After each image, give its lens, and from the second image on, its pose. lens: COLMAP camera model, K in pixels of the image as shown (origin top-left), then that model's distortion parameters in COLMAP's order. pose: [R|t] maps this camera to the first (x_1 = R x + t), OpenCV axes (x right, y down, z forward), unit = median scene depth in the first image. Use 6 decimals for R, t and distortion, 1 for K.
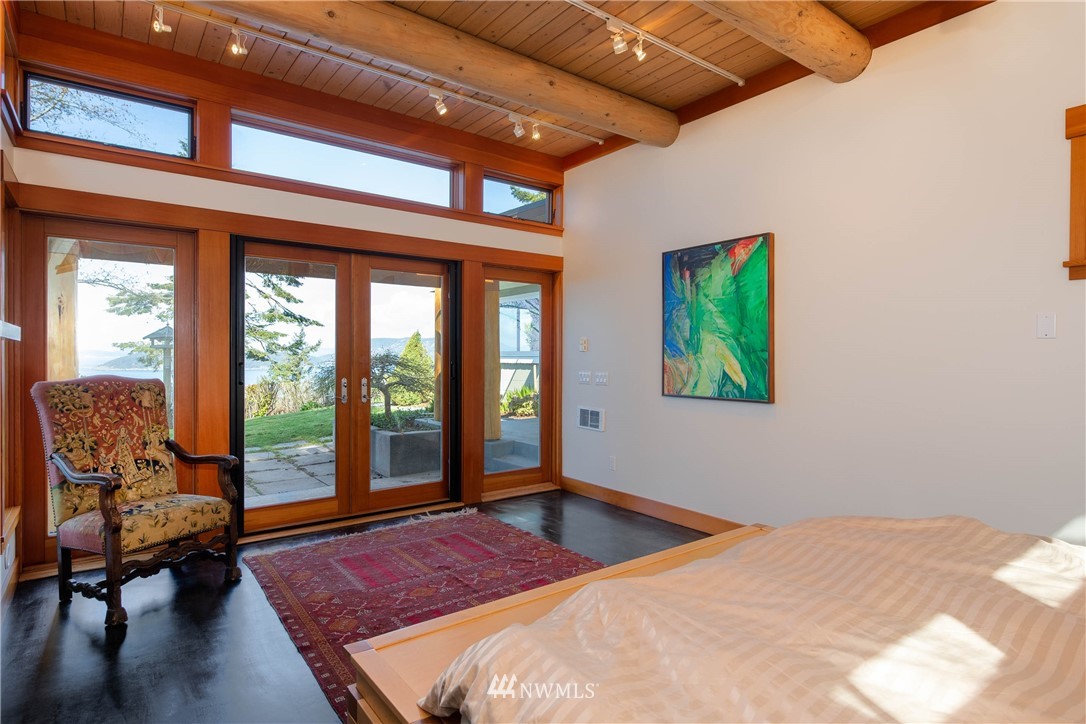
lens RADIAL K [[591.7, 0, 542.3], [0, 591.7, 360.3], [0, 0, 1]] dist [0.005719, 0.000412]
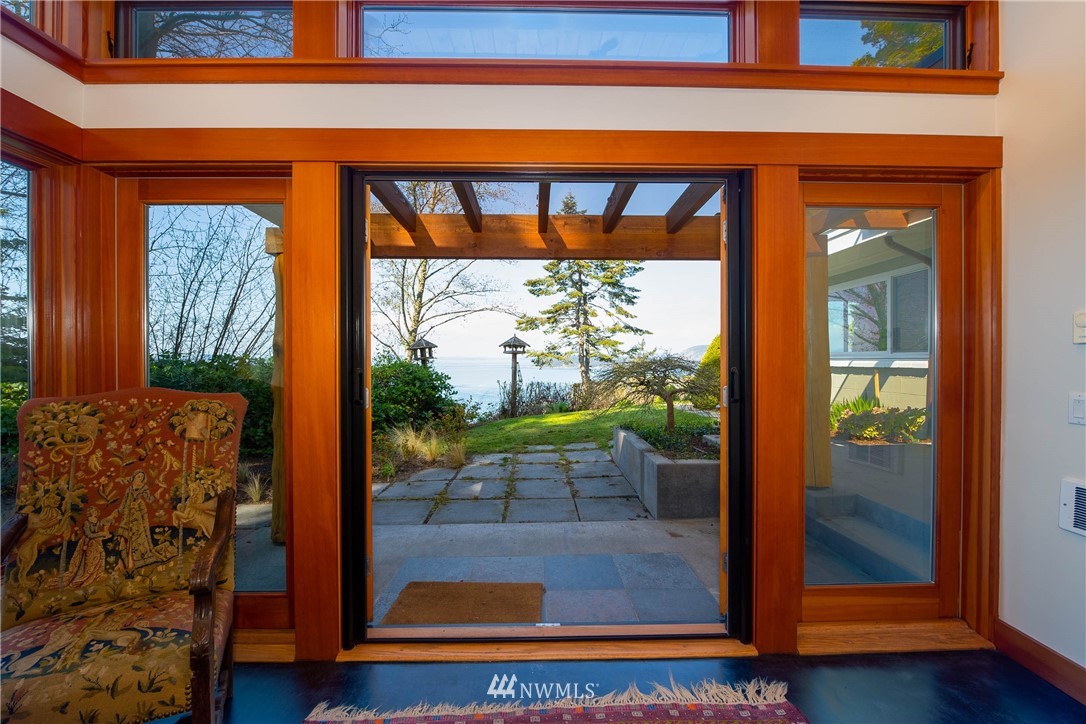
lens RADIAL K [[439.2, 0, 541.0], [0, 439.2, 361.8], [0, 0, 1]] dist [-0.019780, -0.000195]
pose [[0.808418, -0.001602, -0.588606, -0.089781], [0.001341, 0.999999, -0.000879, -0.003332], [0.588607, -0.000079, 0.808419, 0.830897]]
